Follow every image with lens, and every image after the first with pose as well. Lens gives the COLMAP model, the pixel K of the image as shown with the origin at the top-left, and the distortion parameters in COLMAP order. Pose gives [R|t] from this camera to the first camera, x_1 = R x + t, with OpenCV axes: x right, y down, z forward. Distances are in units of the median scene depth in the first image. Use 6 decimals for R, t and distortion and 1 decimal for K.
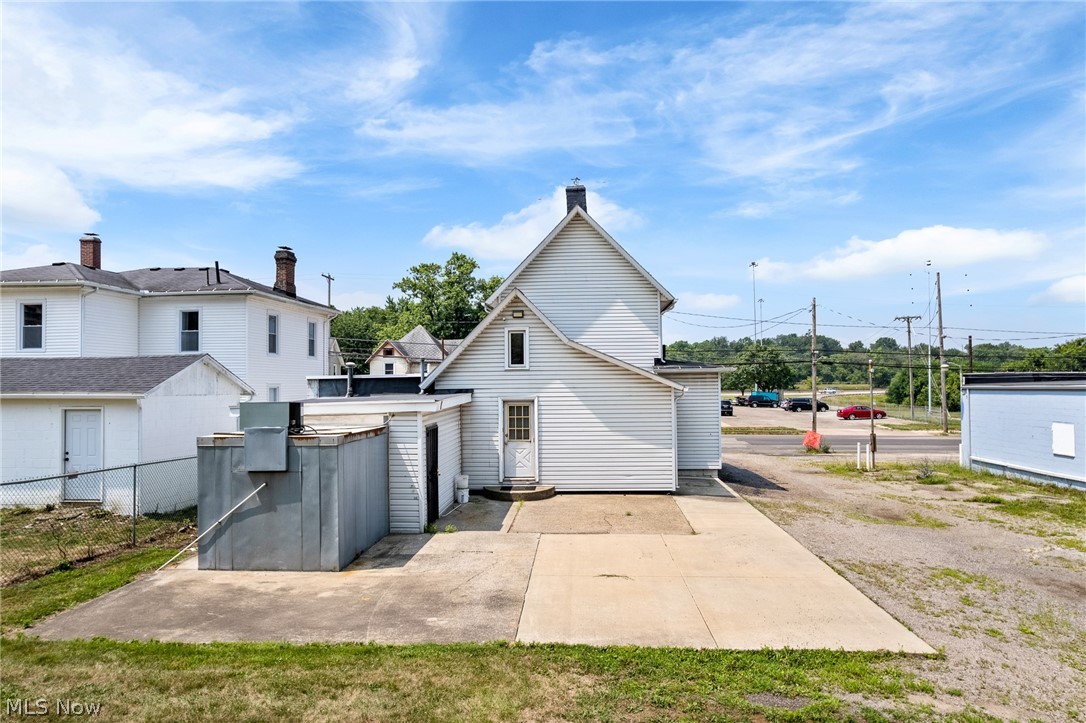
lens RADIAL K [[696.7, 0, 543.0], [0, 696.7, 361.5], [0, 0, 1]] dist [-0.043587, 0.000404]
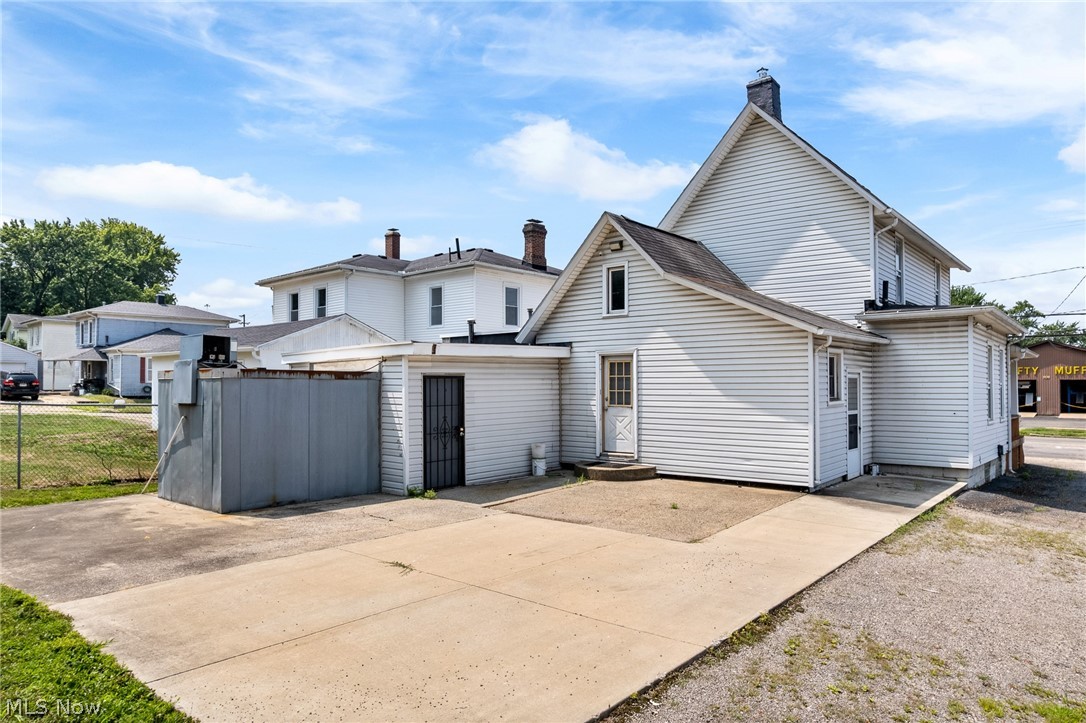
lens RADIAL K [[694.4, 0, 542.7], [0, 694.4, 378.0], [0, 0, 1]] dist [-0.049103, -0.000058]
pose [[0.801689, 0.005143, -0.597720, 0.368143], [0.009774, 0.999717, 0.021710, 0.063990], [0.597662, -0.023247, 0.801411, 0.316768]]
